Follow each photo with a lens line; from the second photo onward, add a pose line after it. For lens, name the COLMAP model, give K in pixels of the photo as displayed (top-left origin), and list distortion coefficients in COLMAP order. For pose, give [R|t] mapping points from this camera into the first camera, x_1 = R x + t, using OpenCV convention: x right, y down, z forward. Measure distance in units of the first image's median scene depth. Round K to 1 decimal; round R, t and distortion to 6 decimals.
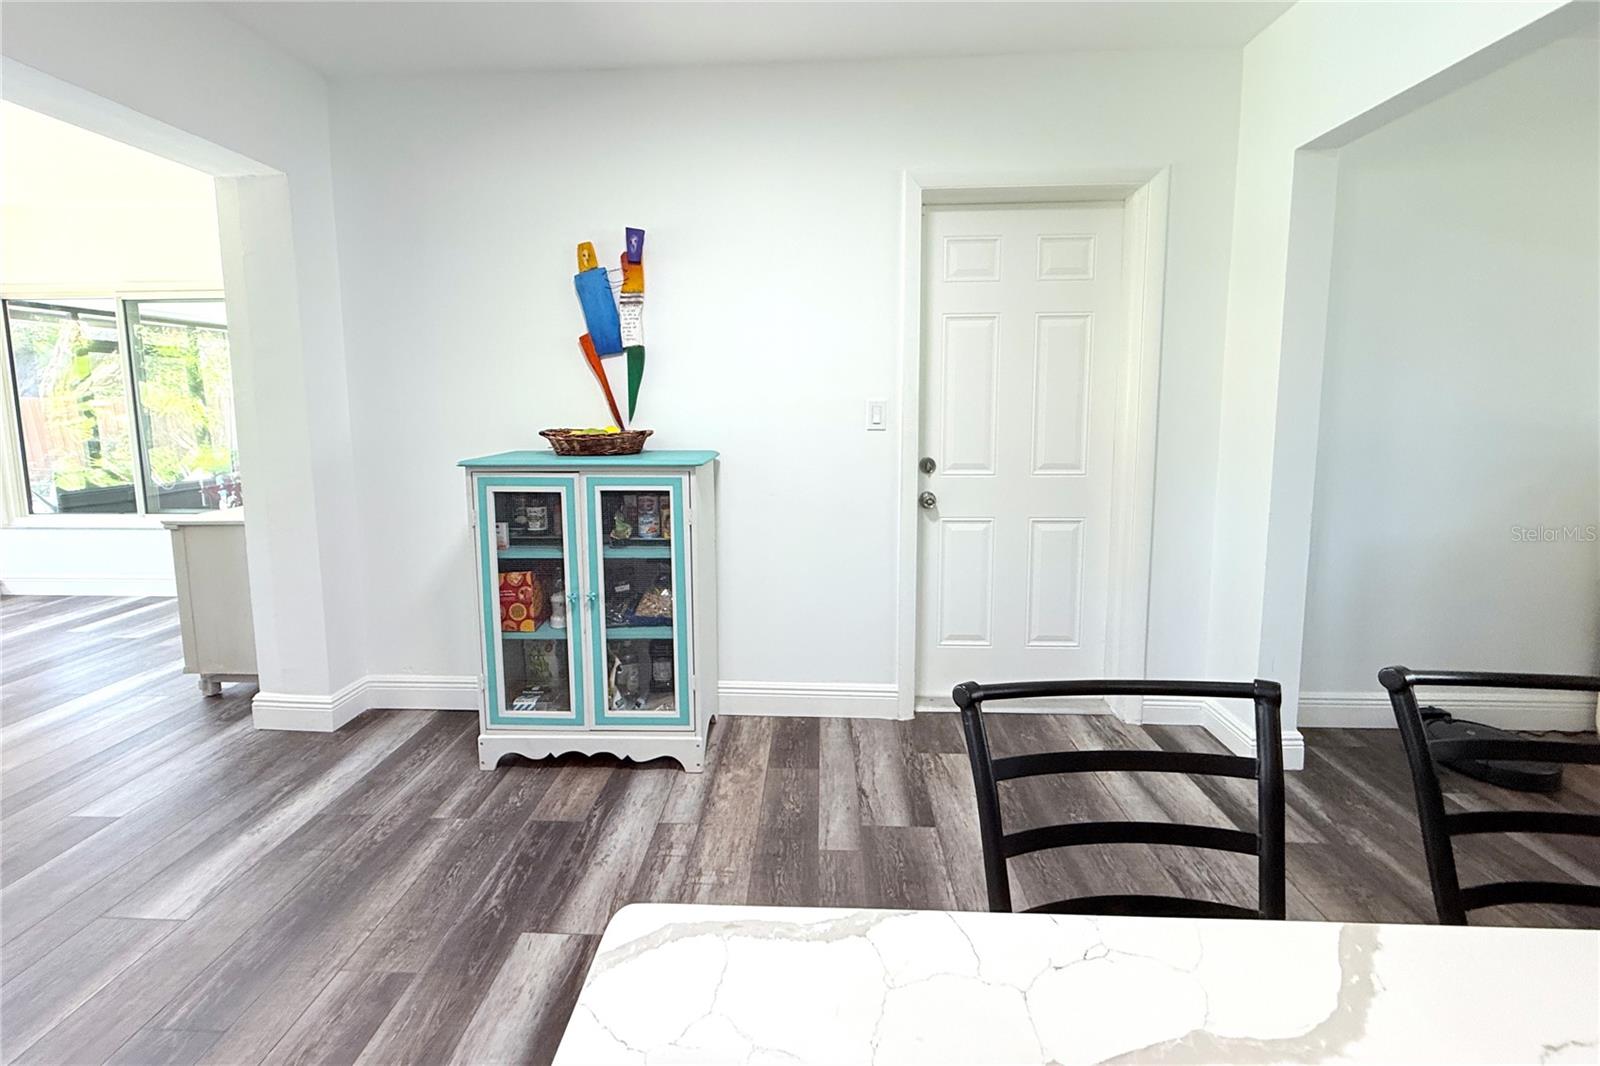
lens RADIAL K [[638.1, 0, 804.7], [0, 638.1, 530.2], [0, 0, 1]] dist [-0.000036, -0.000174]
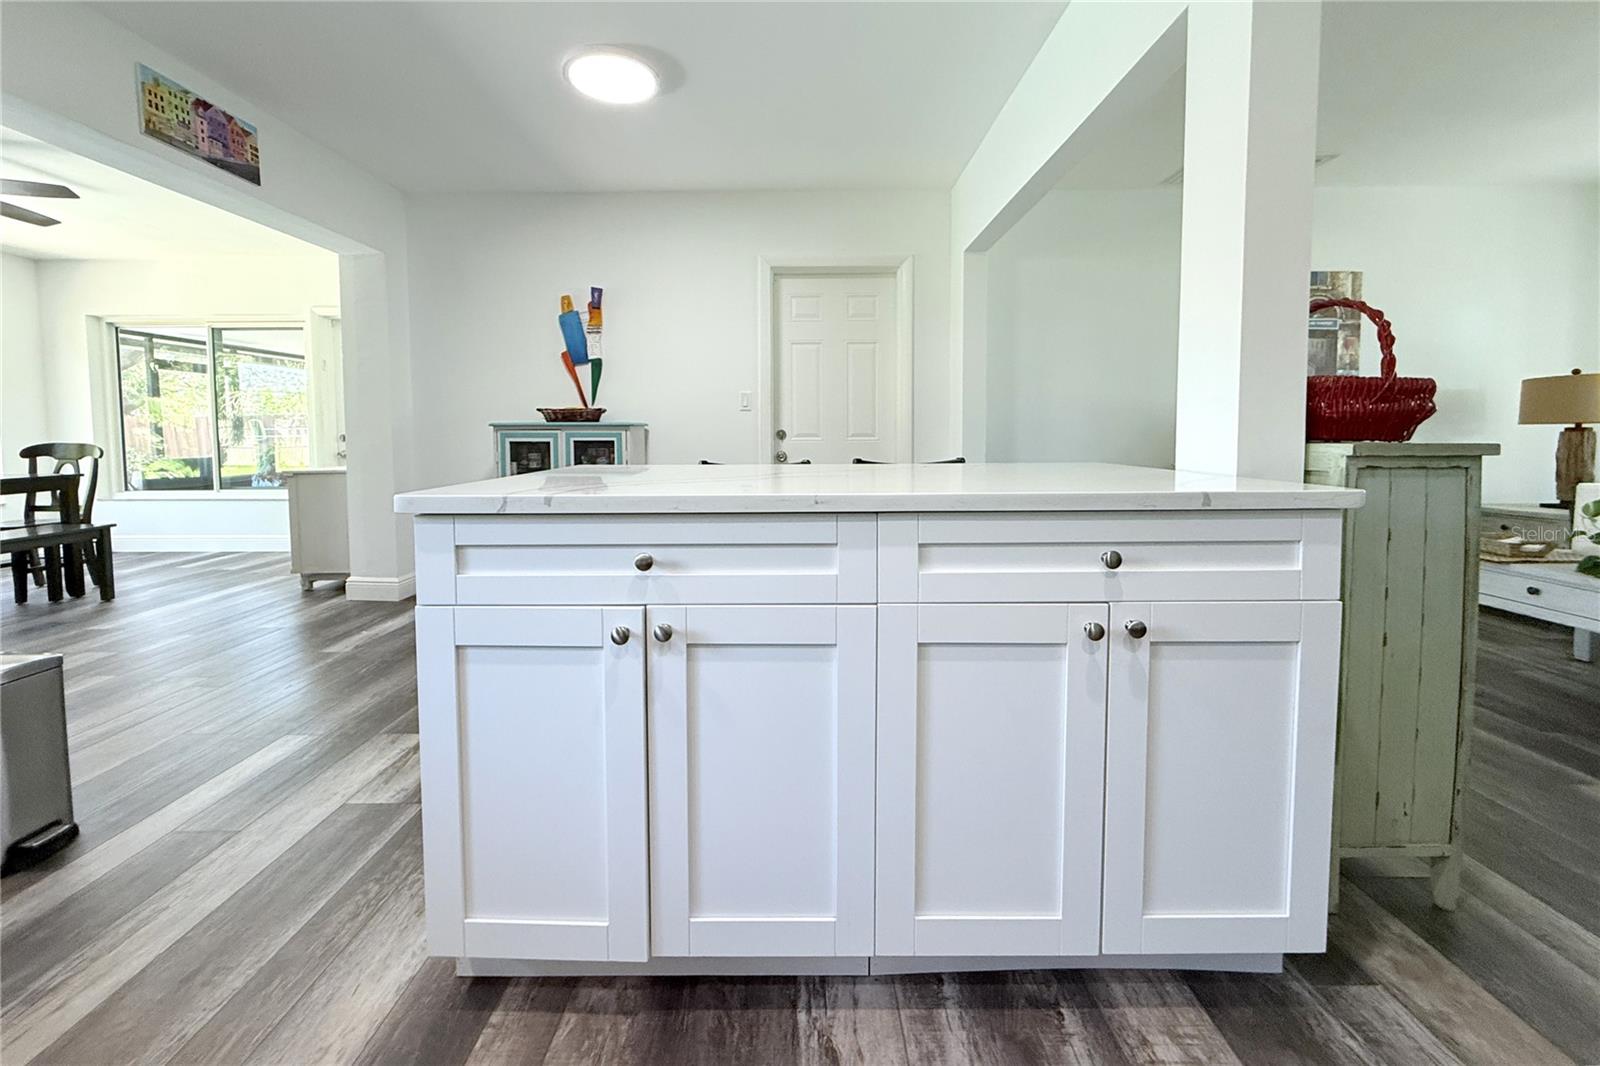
lens RADIAL K [[638.1, 0, 788.8], [0, 638.1, 532.9], [0, 0, 1]] dist [-0.000036, -0.000174]
pose [[0.999667, -0.000798, 0.025790, 0.181654], [0.002127, 0.998668, -0.051556, 0.238608], [-0.025714, 0.051594, 0.998337, -0.608849]]
